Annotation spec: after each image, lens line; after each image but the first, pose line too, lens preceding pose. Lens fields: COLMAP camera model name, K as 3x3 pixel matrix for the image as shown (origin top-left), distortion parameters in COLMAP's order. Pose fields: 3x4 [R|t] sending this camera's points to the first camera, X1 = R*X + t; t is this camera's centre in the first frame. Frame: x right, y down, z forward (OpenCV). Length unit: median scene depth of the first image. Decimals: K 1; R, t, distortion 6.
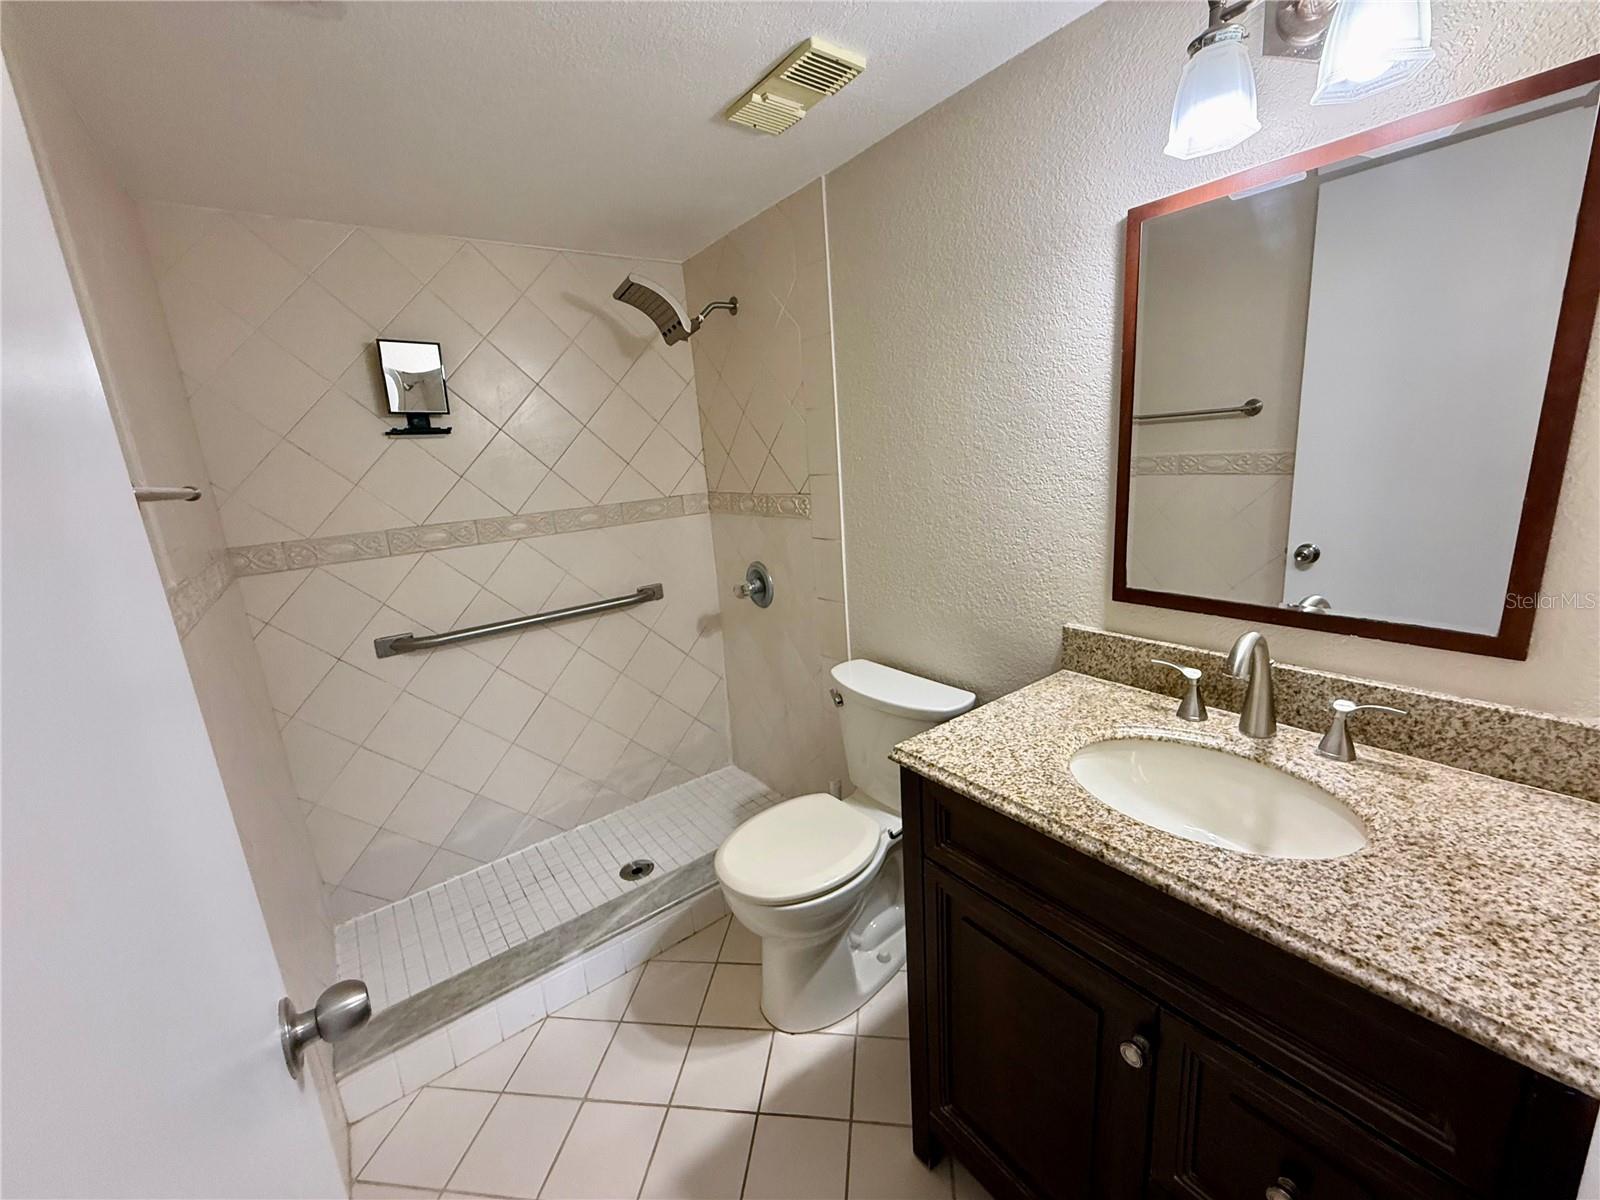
lens RADIAL K [[638.6, 0, 797.7], [0, 638.6, 596.8], [0, 0, 1]] dist [-0.001091, 0.000373]
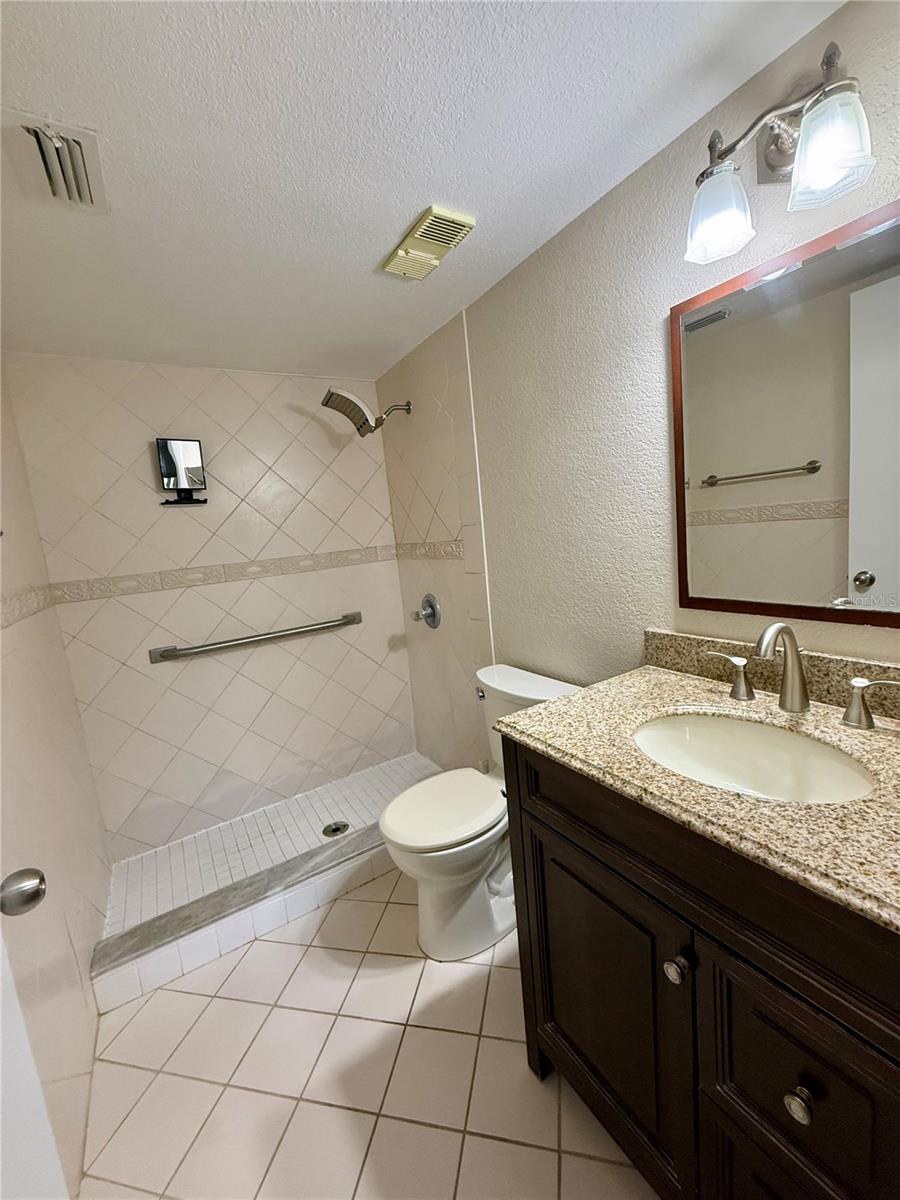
lens RADIAL K [[478.9, 0, 451.6], [0, 478.9, 598.1], [0, 0, 1]] dist [-0.001091, 0.000373]
pose [[0.996335, -0.011942, -0.084699, 0.105162], [0.005389, 0.997002, -0.077183, 0.048872], [0.085366, 0.076444, 0.993413, 0.016638]]
